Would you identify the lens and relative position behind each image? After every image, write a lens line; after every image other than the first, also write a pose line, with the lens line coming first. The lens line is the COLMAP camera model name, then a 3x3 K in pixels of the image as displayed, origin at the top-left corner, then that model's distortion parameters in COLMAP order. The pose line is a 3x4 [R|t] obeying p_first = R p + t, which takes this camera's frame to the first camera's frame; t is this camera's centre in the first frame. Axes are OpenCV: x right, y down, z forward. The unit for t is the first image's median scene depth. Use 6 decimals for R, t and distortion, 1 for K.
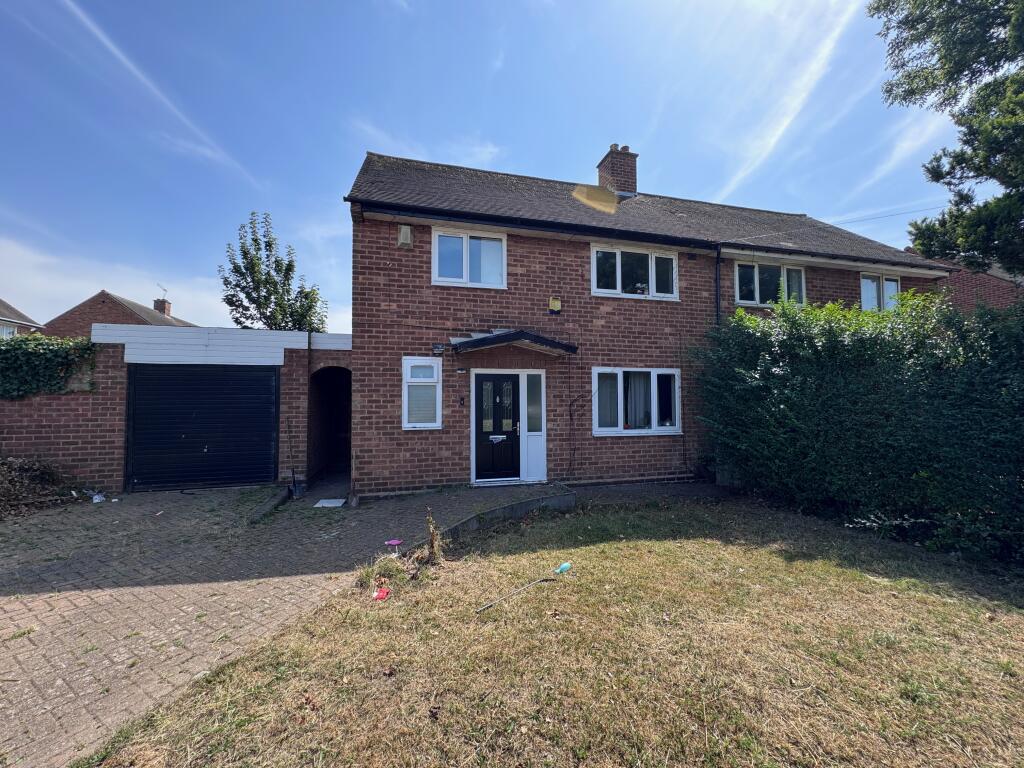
lens RADIAL K [[411.9, 0, 512.1], [0, 411.9, 382.5], [0, 0, 1]] dist [-0.003045, 0.000359]
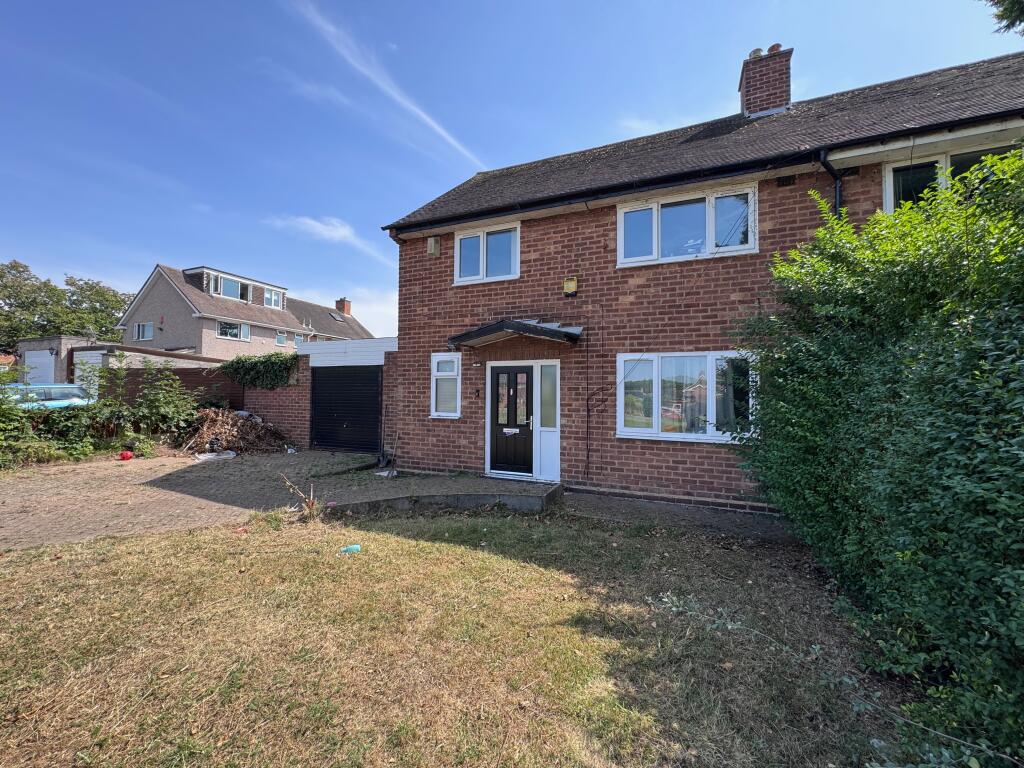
lens RADIAL K [[411.9, 0, 511.2], [0, 411.9, 382.9], [0, 0, 1]] dist [-0.003045, 0.000359]
pose [[0.786071, -0.006427, -0.618103, 0.568255], [0.013026, 0.999896, 0.006169, 0.013337], [0.617999, -0.012901, 0.786073, 0.223624]]
